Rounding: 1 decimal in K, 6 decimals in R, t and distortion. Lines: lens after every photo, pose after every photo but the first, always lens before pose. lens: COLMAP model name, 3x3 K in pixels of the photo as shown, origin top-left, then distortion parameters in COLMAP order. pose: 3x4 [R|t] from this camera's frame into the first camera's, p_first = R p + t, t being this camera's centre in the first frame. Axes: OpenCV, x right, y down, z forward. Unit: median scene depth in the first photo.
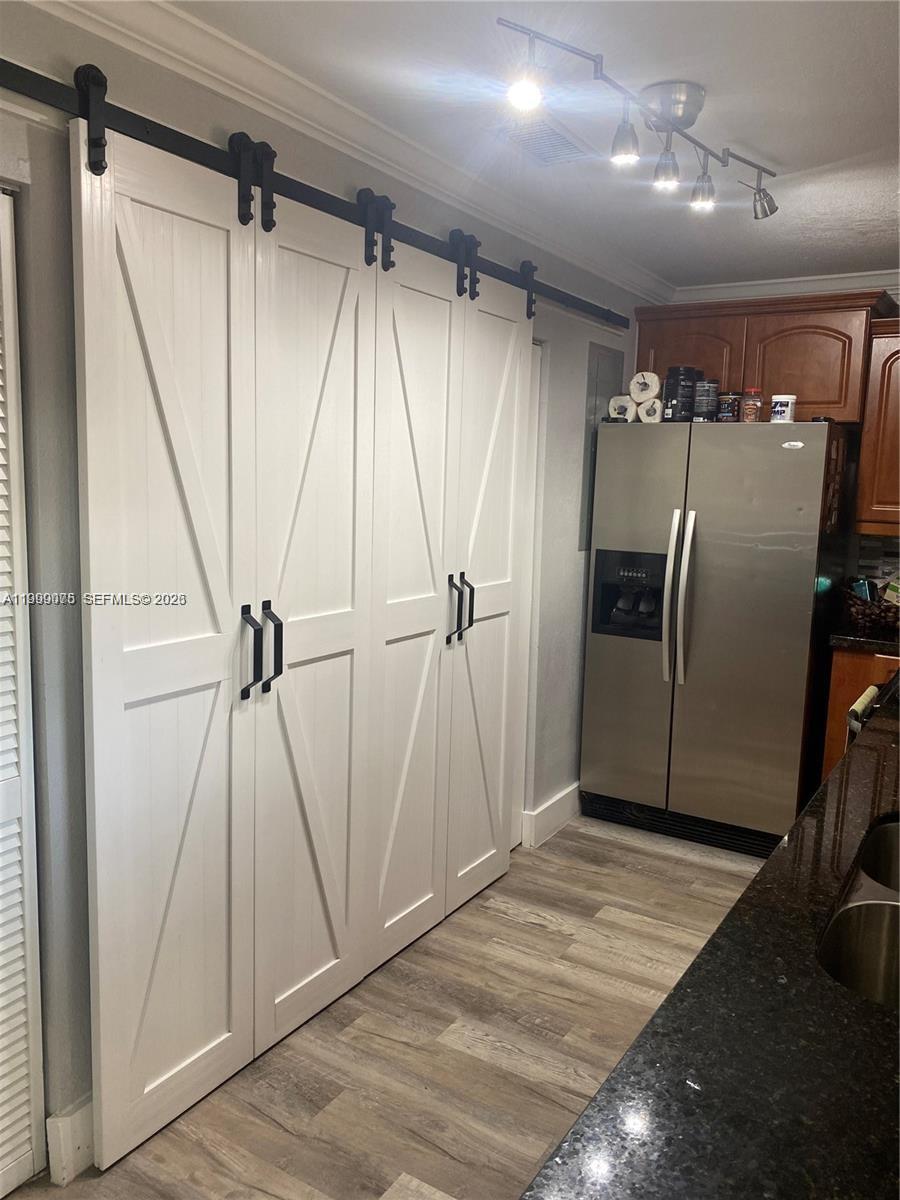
lens RADIAL K [[919.7, 0, 447.6], [0, 919.7, 598.1], [0, 0, 1]] dist [0.000374, -0.003721]
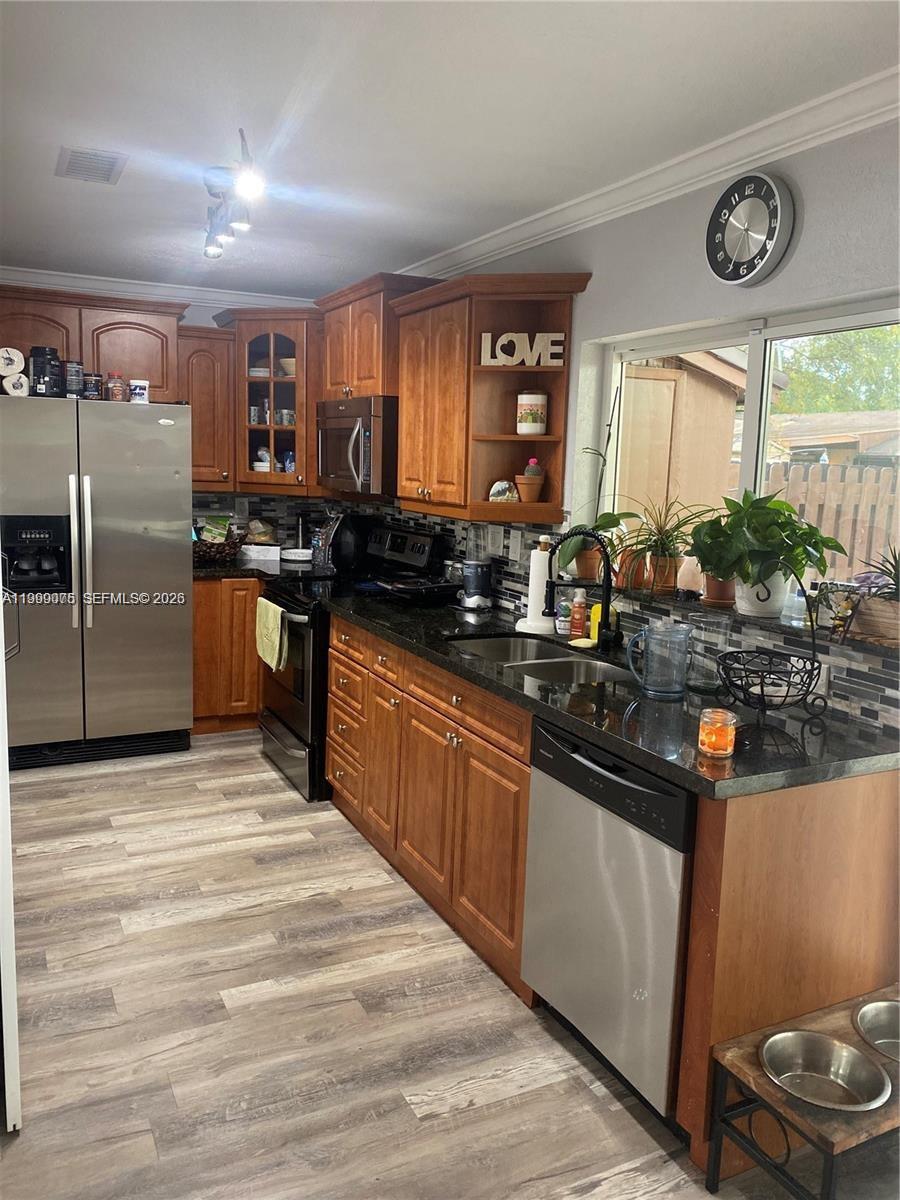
lens RADIAL K [[919.7, 0, 446.8], [0, 919.7, 598.6], [0, 0, 1]] dist [0.000374, -0.003721]
pose [[0.513484, -0.140210, 0.846567, -0.513194], [0.099944, 0.989618, 0.103282, -0.017415], [-0.852259, 0.031576, 0.522166, 0.014088]]
